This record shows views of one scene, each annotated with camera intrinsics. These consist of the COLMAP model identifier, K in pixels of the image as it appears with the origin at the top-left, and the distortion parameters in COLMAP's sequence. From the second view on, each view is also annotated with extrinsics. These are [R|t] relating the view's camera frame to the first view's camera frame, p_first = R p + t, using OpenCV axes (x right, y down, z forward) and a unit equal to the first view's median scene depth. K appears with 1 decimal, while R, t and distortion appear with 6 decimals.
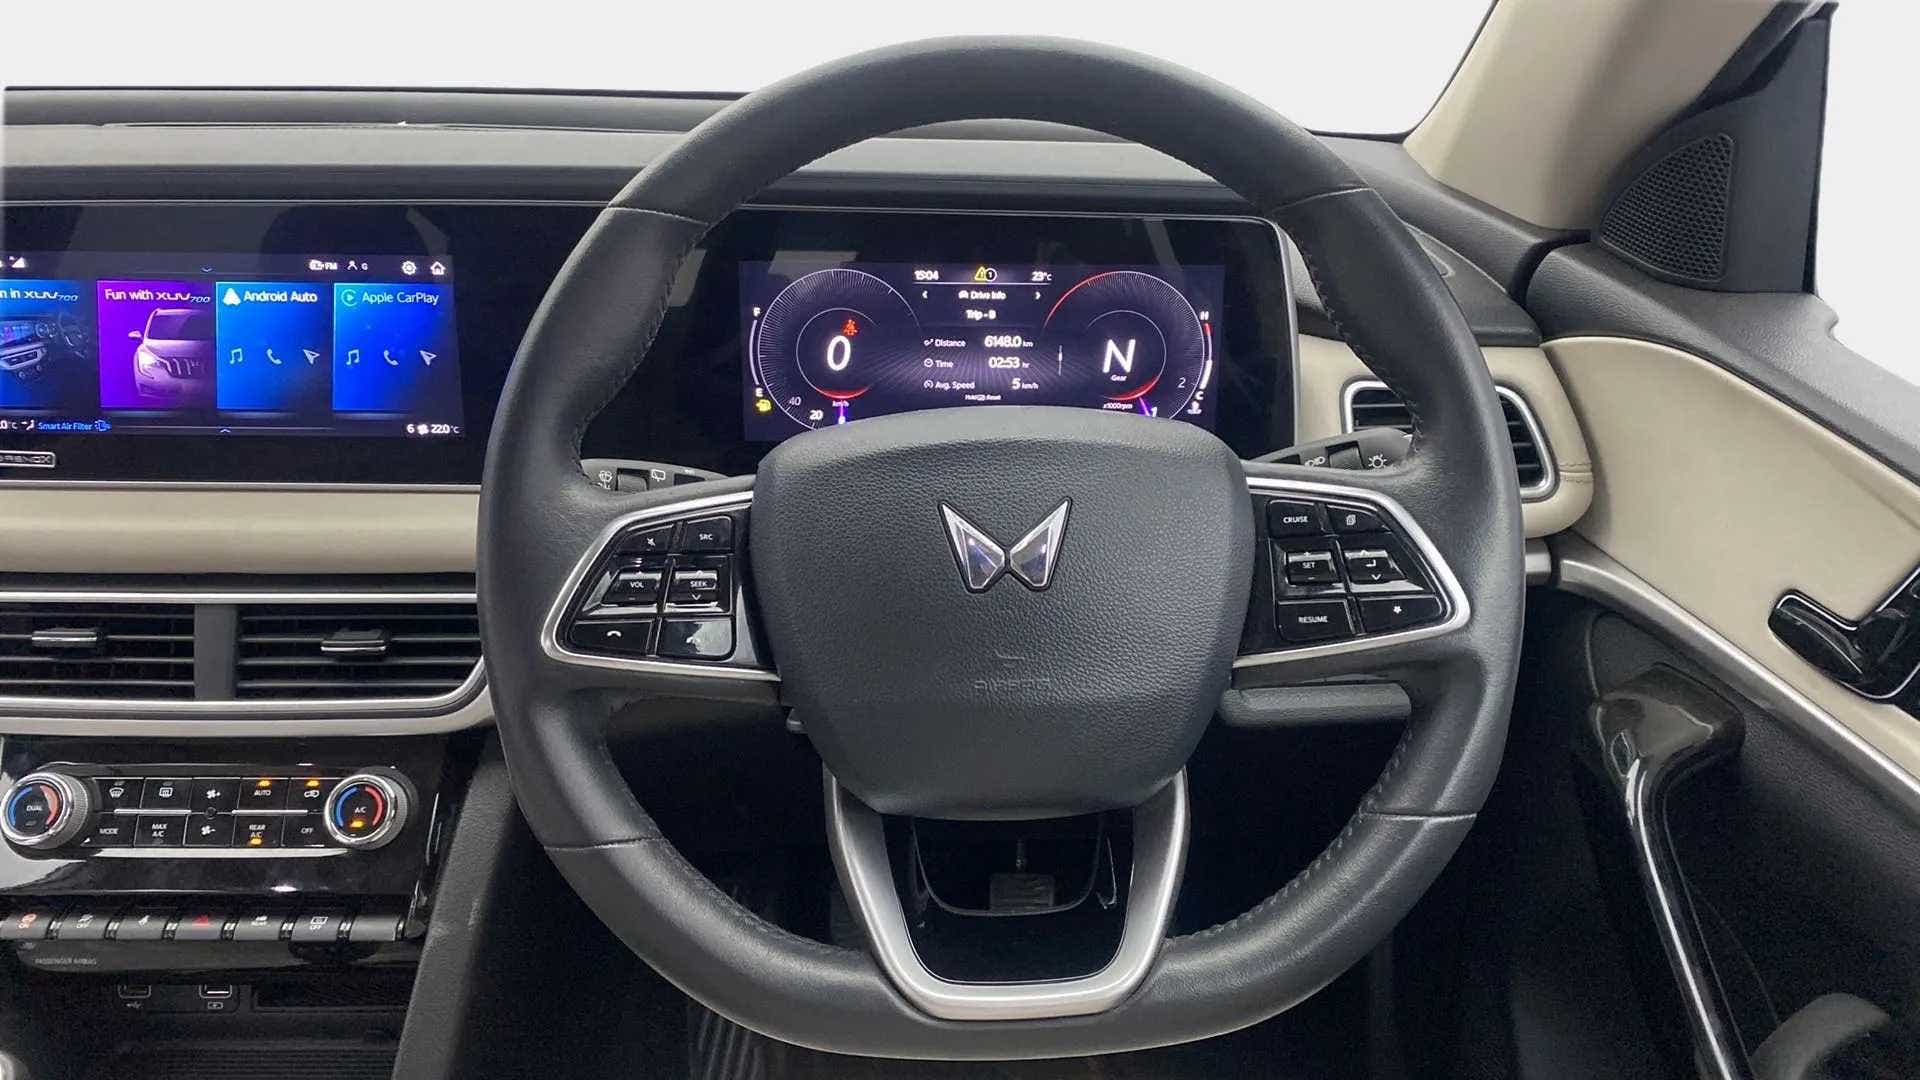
lens RADIAL K [[1344.1, 0, 932.5], [0, 1344.1, 544.1], [0, 0, 1]] dist [0.041678, -0.076535]
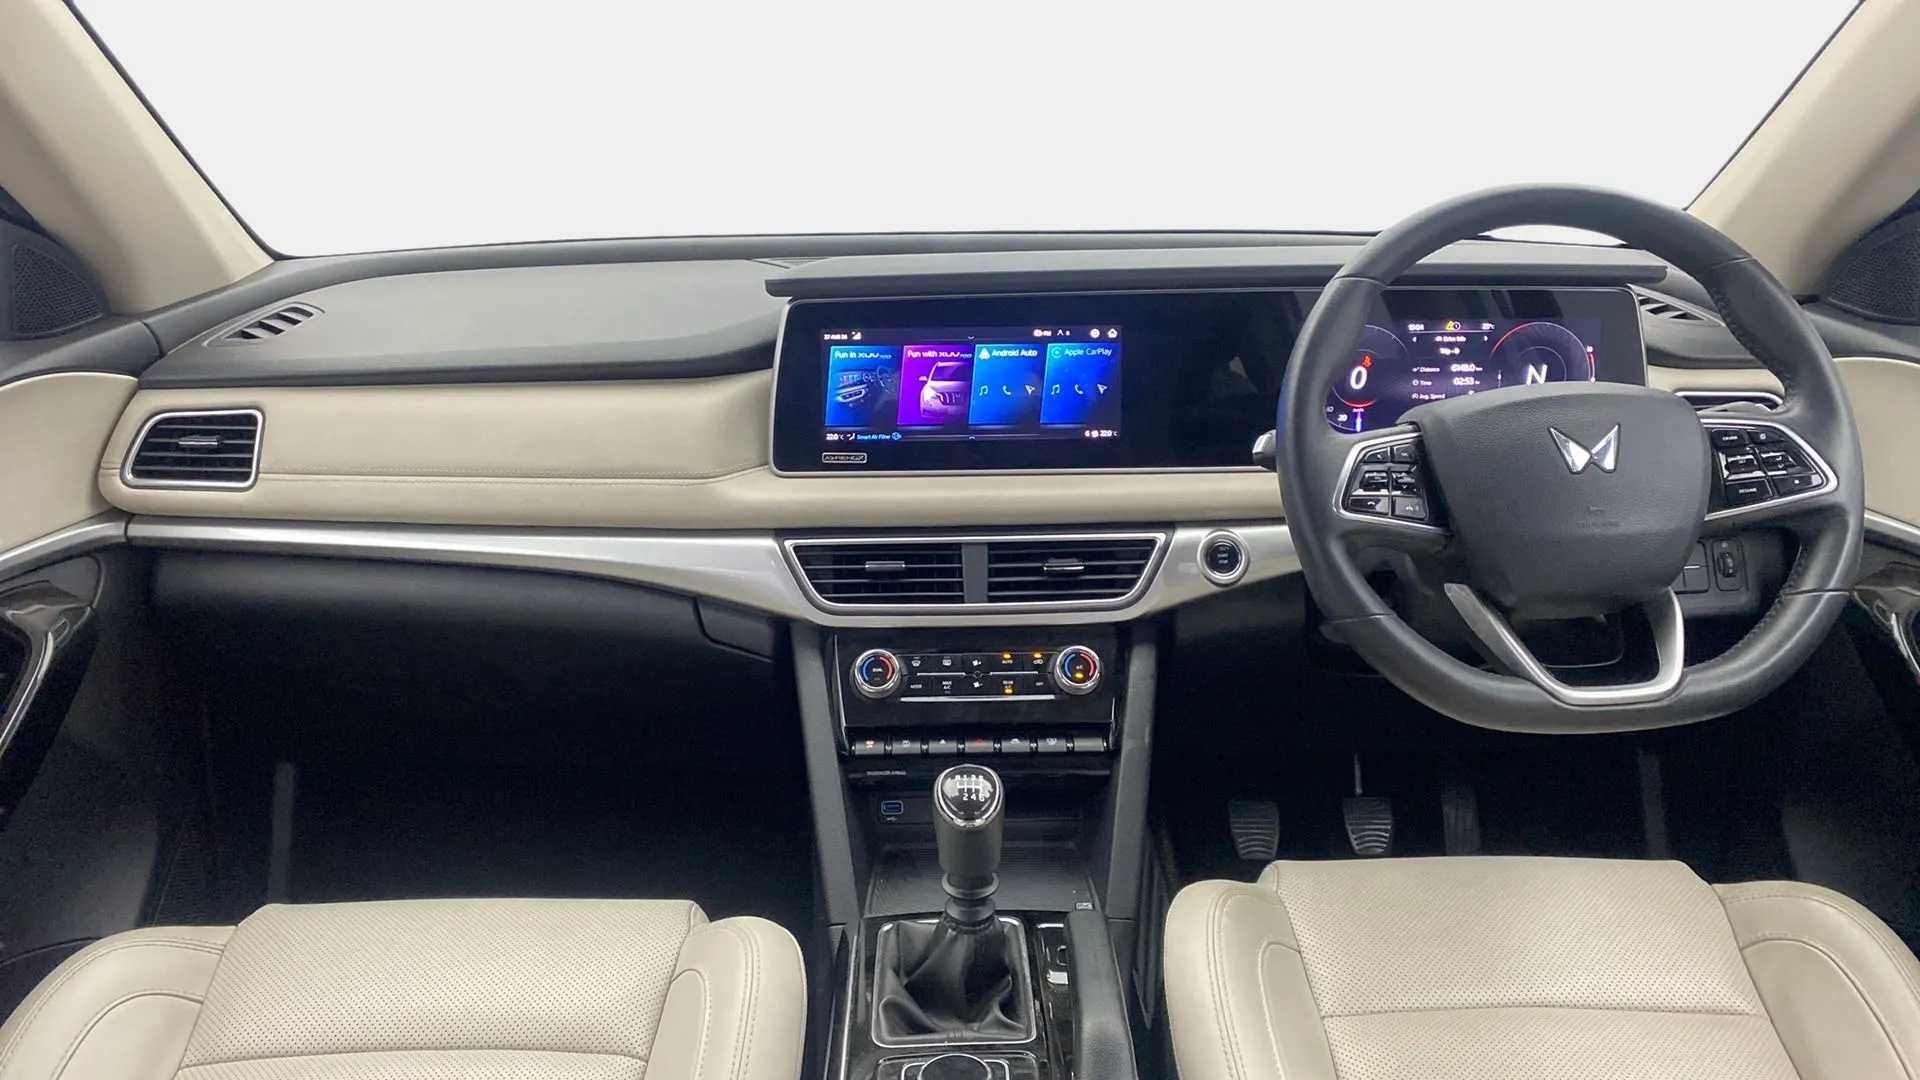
lens RADIAL K [[1344.1, 0, 932.5], [0, 1344.1, 544.1], [0, 0, 1]] dist [0.041678, -0.076535]
pose [[0.999368, -0.024572, -0.025677, -0.542335], [0.022054, 0.995318, -0.094106, 0.194039], [0.027869, 0.093480, 0.995231, -0.585597]]
